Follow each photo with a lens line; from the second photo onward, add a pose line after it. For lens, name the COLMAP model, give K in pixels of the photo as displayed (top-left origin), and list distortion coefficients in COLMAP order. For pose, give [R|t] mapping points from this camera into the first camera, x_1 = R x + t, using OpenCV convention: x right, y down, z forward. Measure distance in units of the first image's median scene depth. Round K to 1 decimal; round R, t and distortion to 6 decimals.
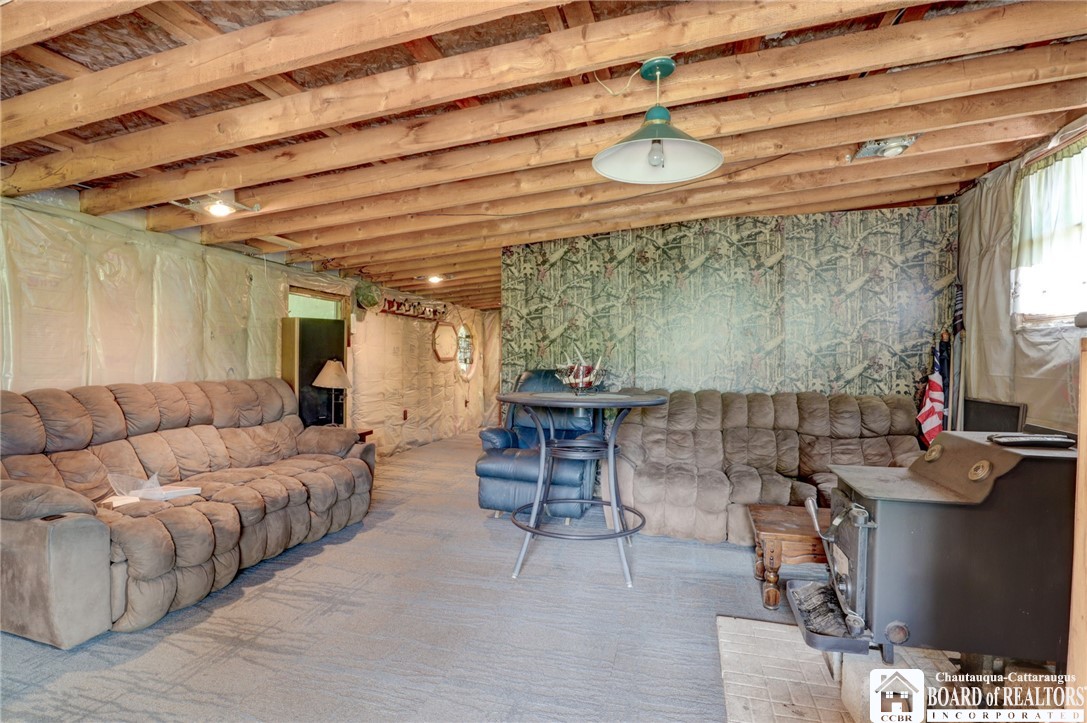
lens RADIAL K [[570.2, 0, 547.0], [0, 570.2, 367.9], [0, 0, 1]] dist [-0.032608, 0.003276]
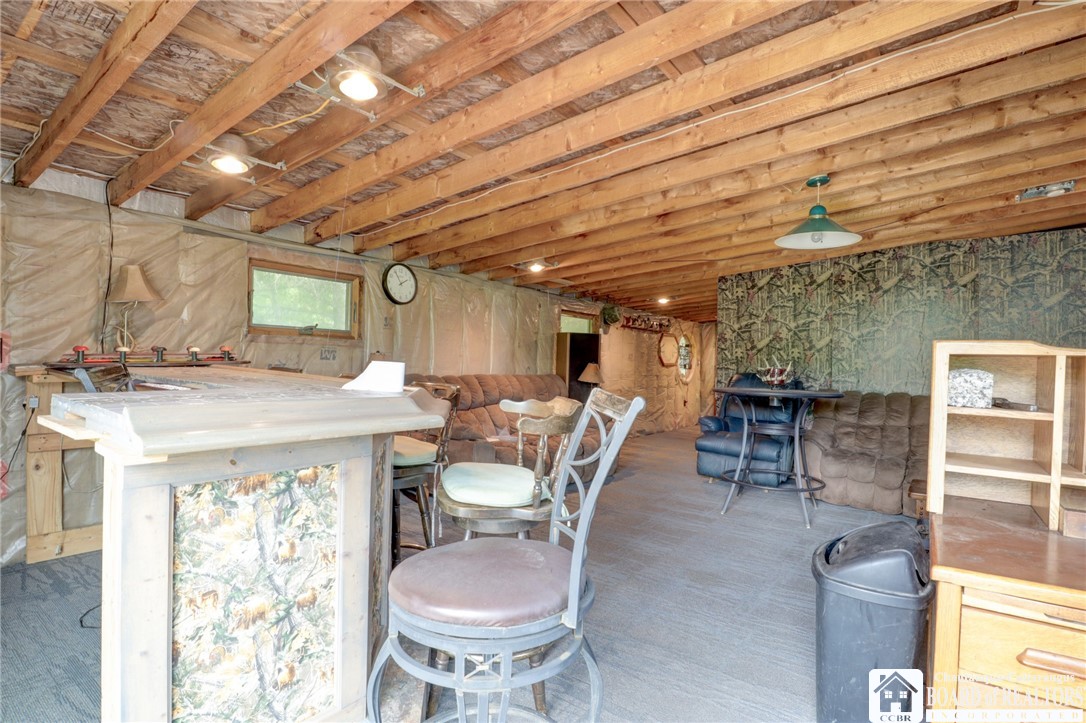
lens RADIAL K [[569.7, 0, 550.1], [0, 569.7, 369.1], [0, 0, 1]] dist [-0.032608, 0.003276]
pose [[0.933414, 0.016546, -0.358419, 0.029664], [-0.020577, 0.999761, -0.007435, 0.013758], [0.358210, 0.014315, 0.933531, -0.335498]]
